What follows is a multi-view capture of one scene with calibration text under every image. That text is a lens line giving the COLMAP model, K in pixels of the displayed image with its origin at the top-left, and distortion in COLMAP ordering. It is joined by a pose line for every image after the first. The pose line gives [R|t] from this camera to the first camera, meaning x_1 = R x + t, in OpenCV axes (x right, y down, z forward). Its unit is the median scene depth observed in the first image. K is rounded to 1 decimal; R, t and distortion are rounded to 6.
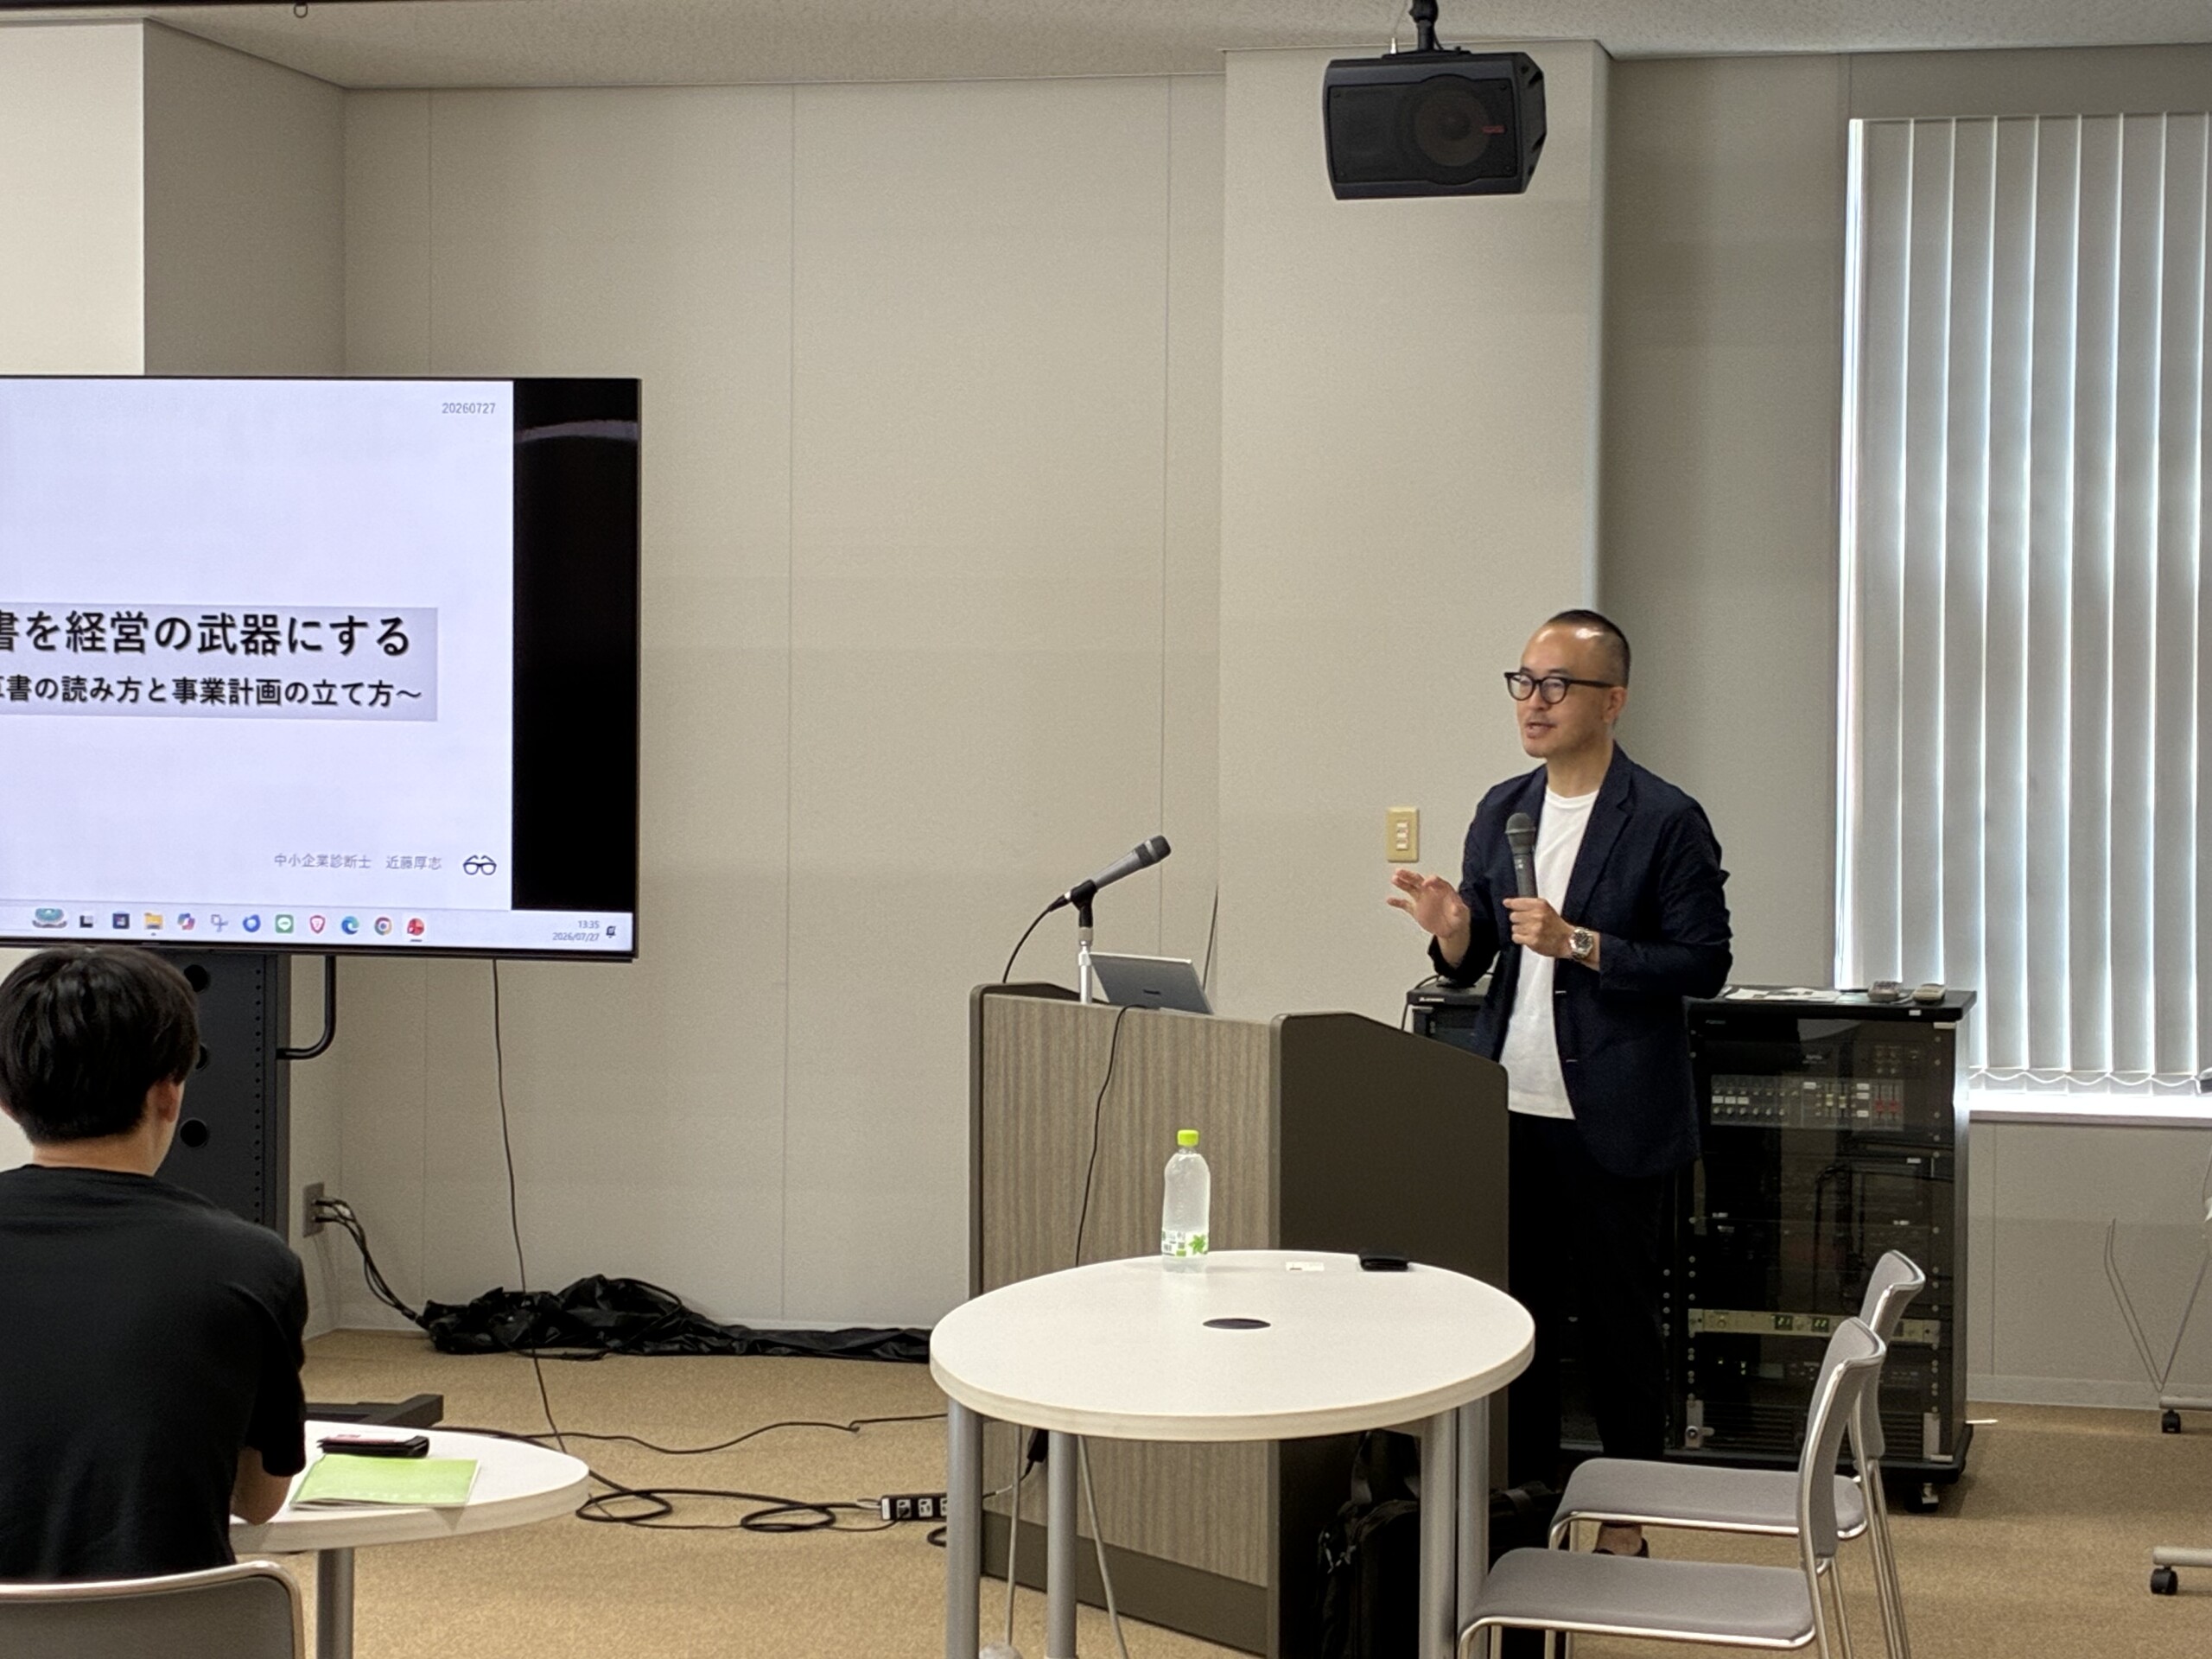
lens RADIAL K [[4666.9, 0, 1112.7], [0, 4666.9, 825.2], [0, 0, 1]] dist [0.110833, 0.000000]
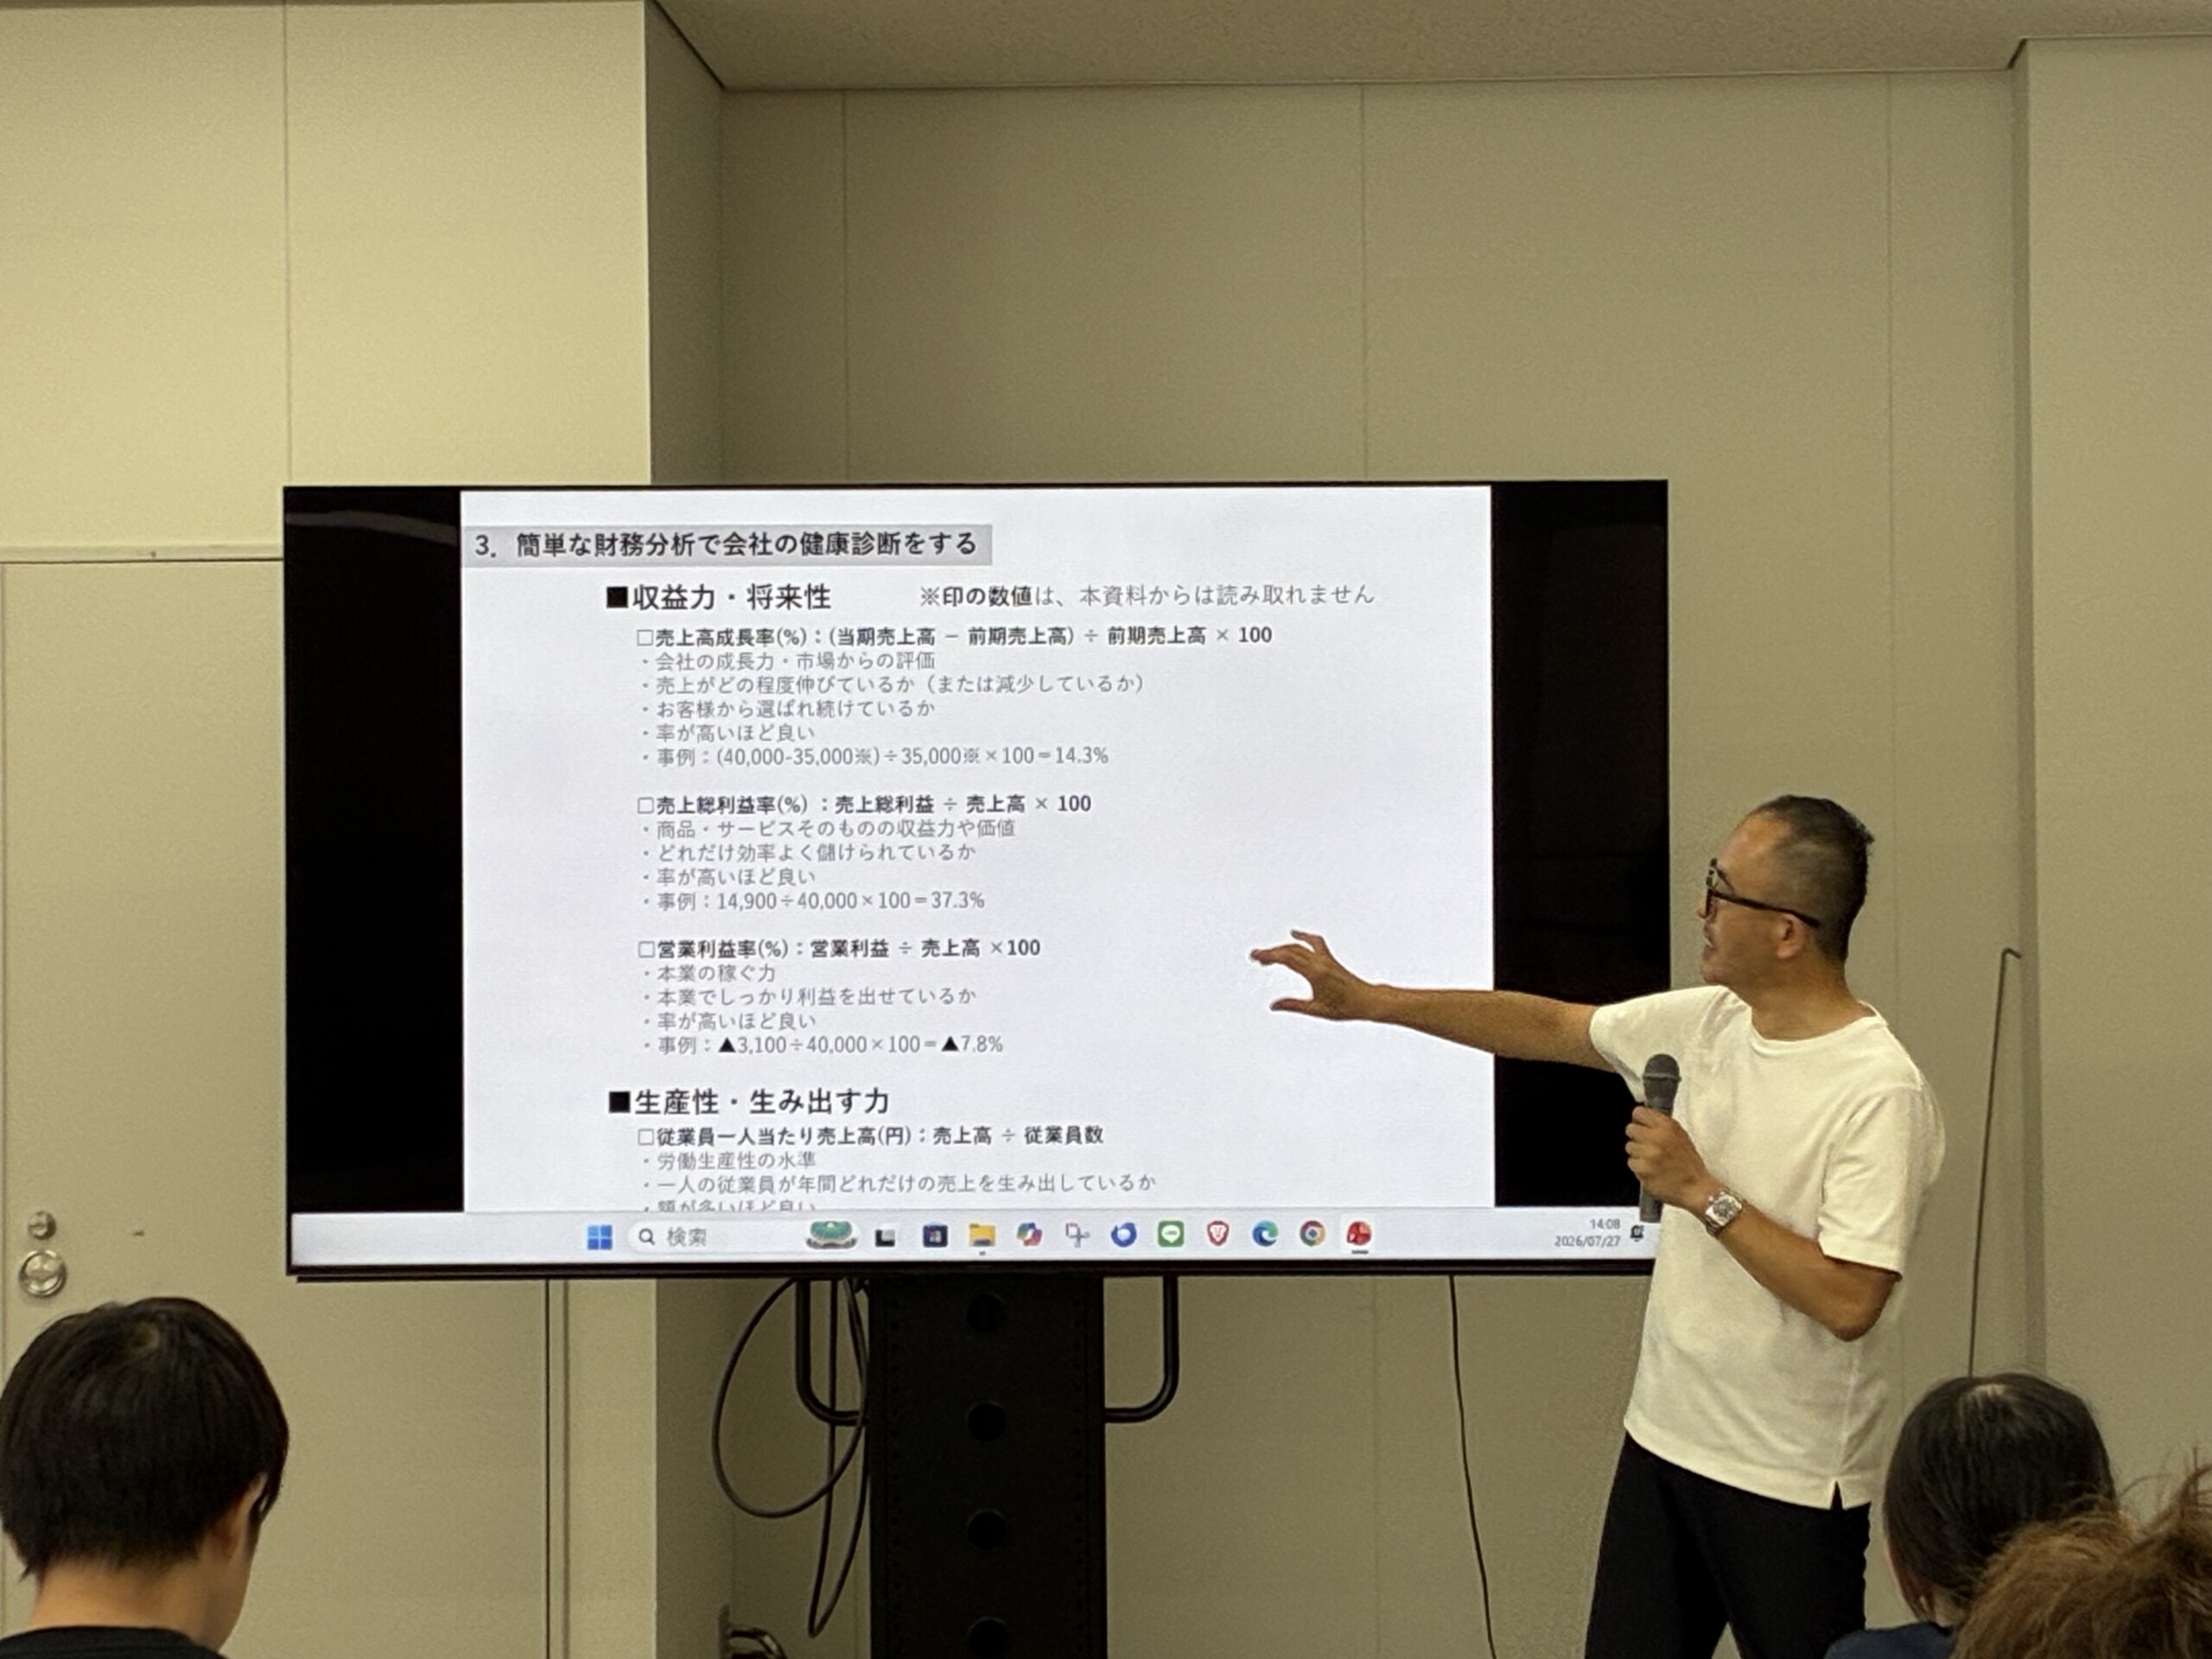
lens RADIAL K [[6353.2, 0, 1094.4], [0, 6353.2, 835.6], [0, 0, 1]] dist [0.292299, 0.000000]
pose [[0.983231, -0.015468, 0.181708, -0.365364], [0.022888, 0.998985, -0.038807, -0.002592], [-0.180924, 0.042315, 0.982586, 0.030409]]
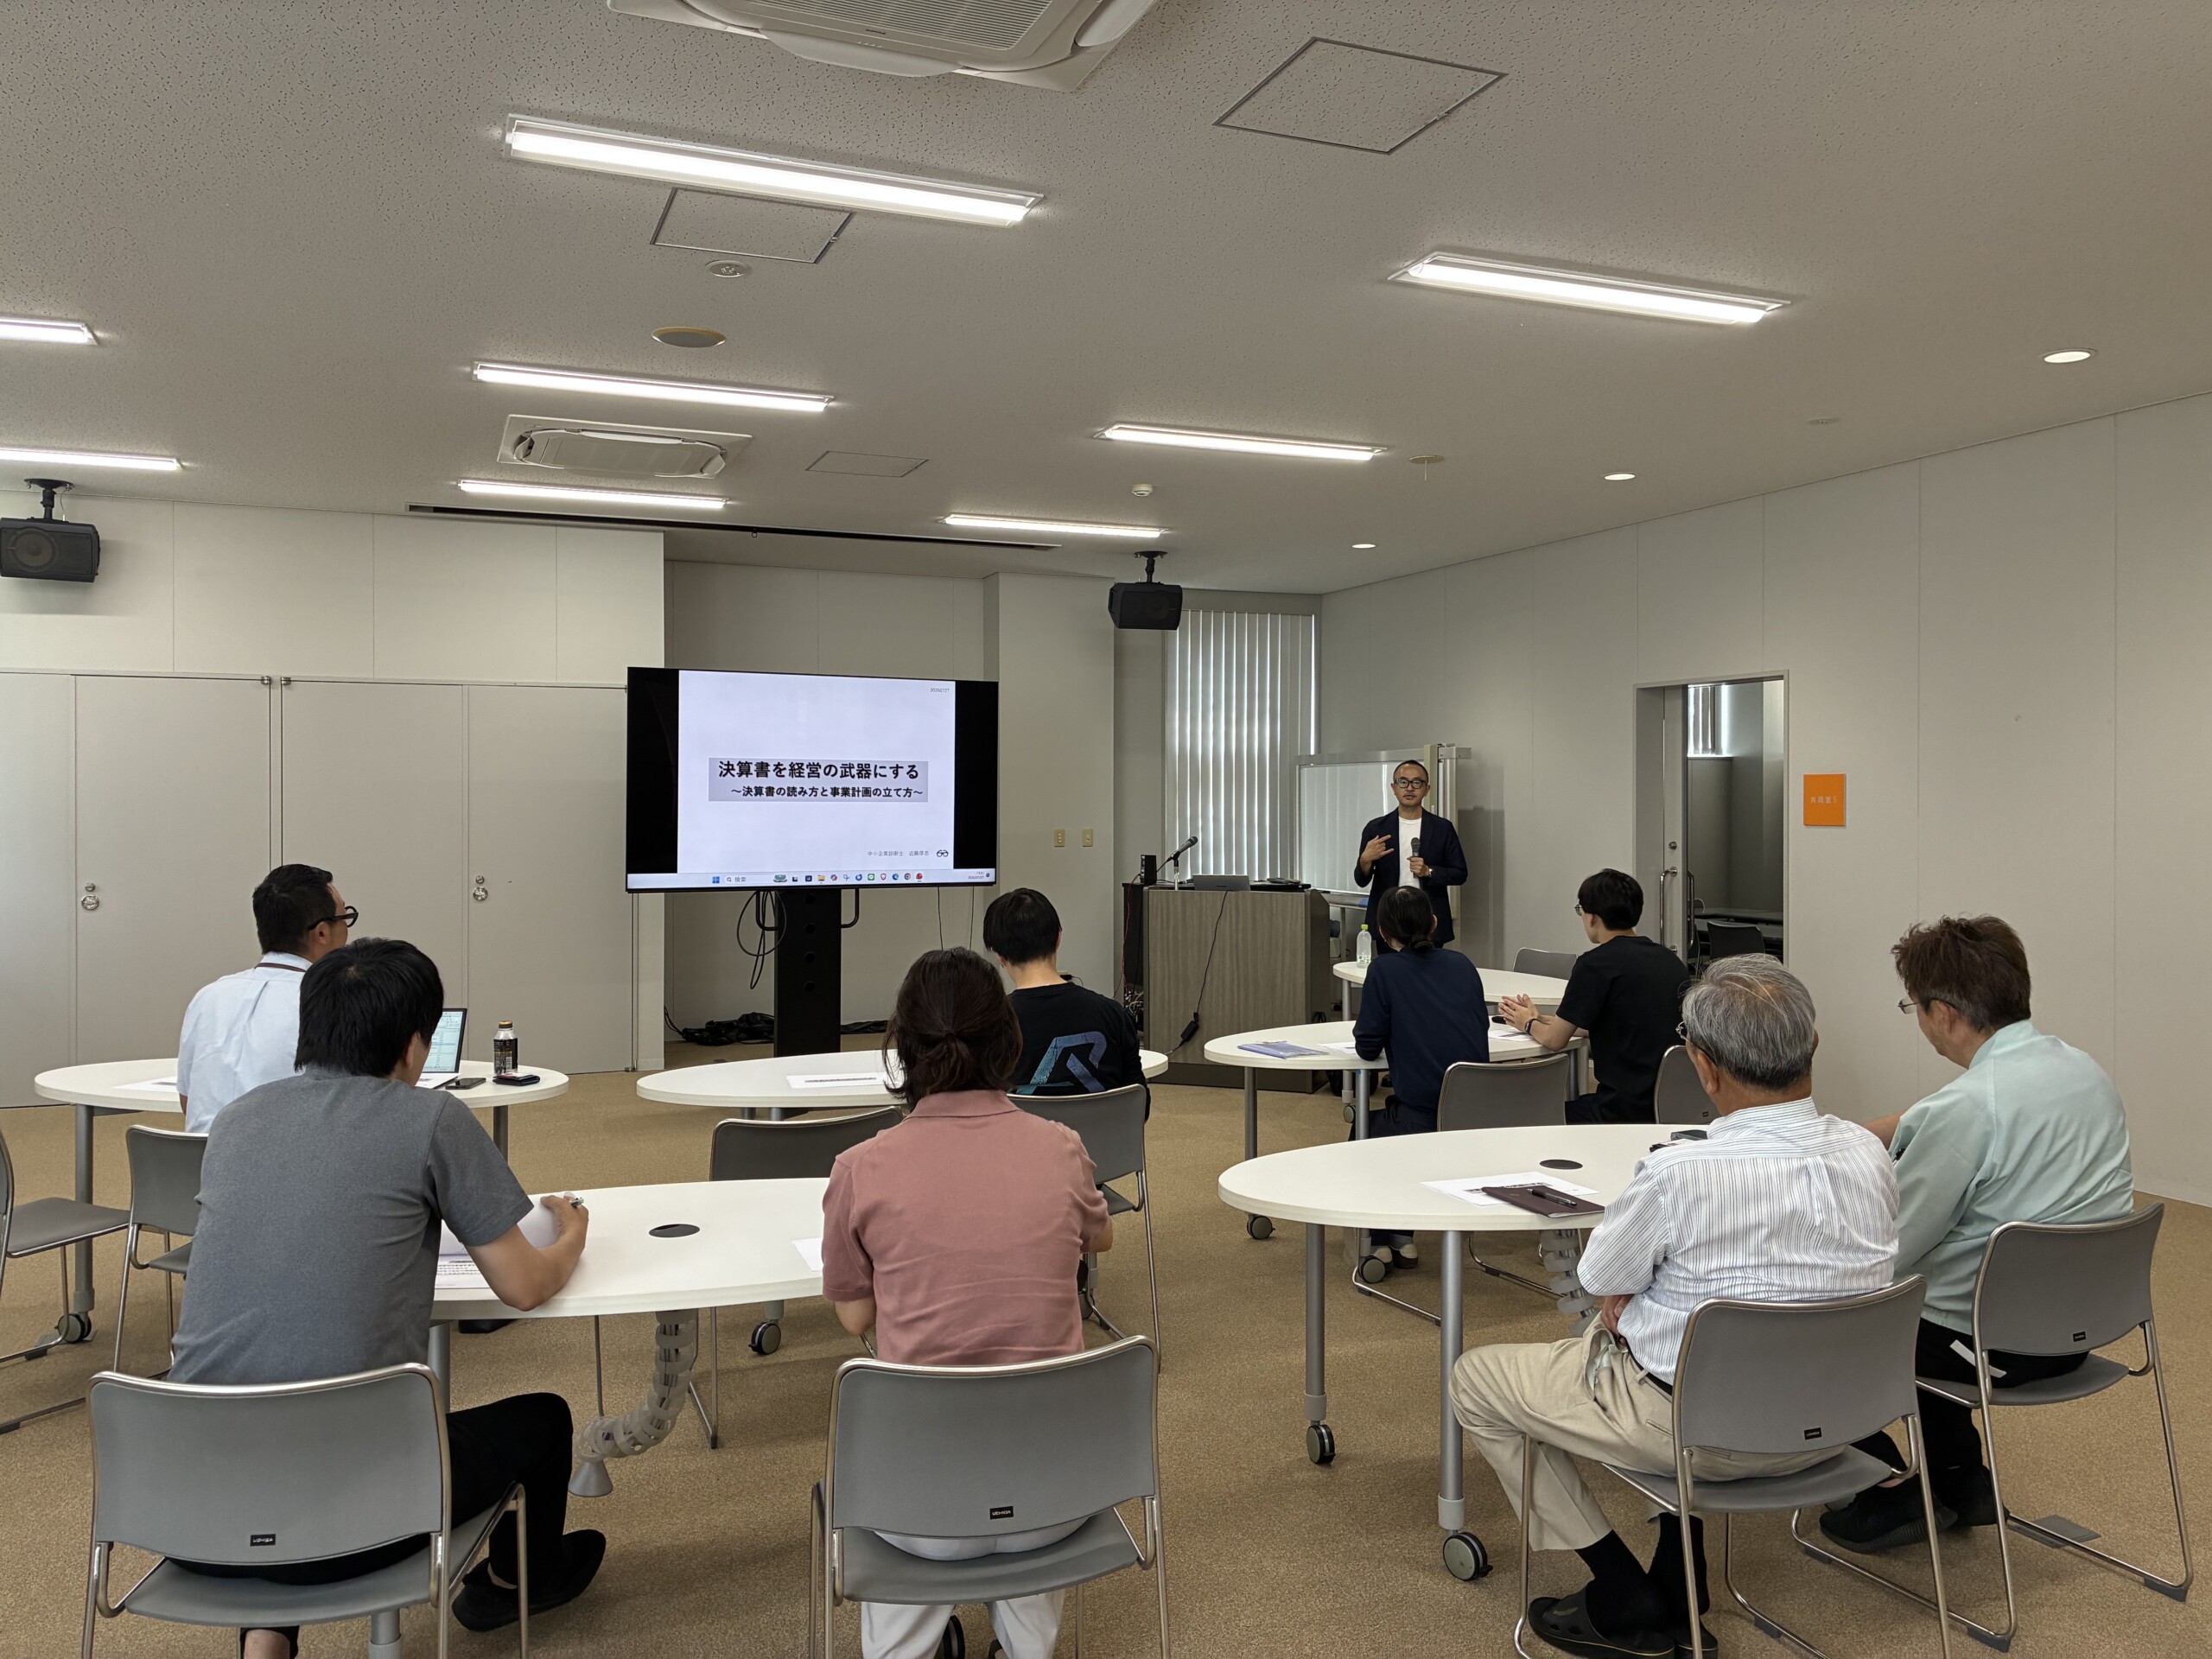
lens RADIAL K [[1681.5, 0, 1124.4], [0, 1681.5, 821.8], [0, 0, 1]] dist [0.034358, -0.051735]
pose [[0.797800, -0.016581, 0.602695, -0.646594], [0.022434, 0.999746, -0.002192, -0.005695], [-0.602505, 0.015270, 0.797969, 0.129422]]
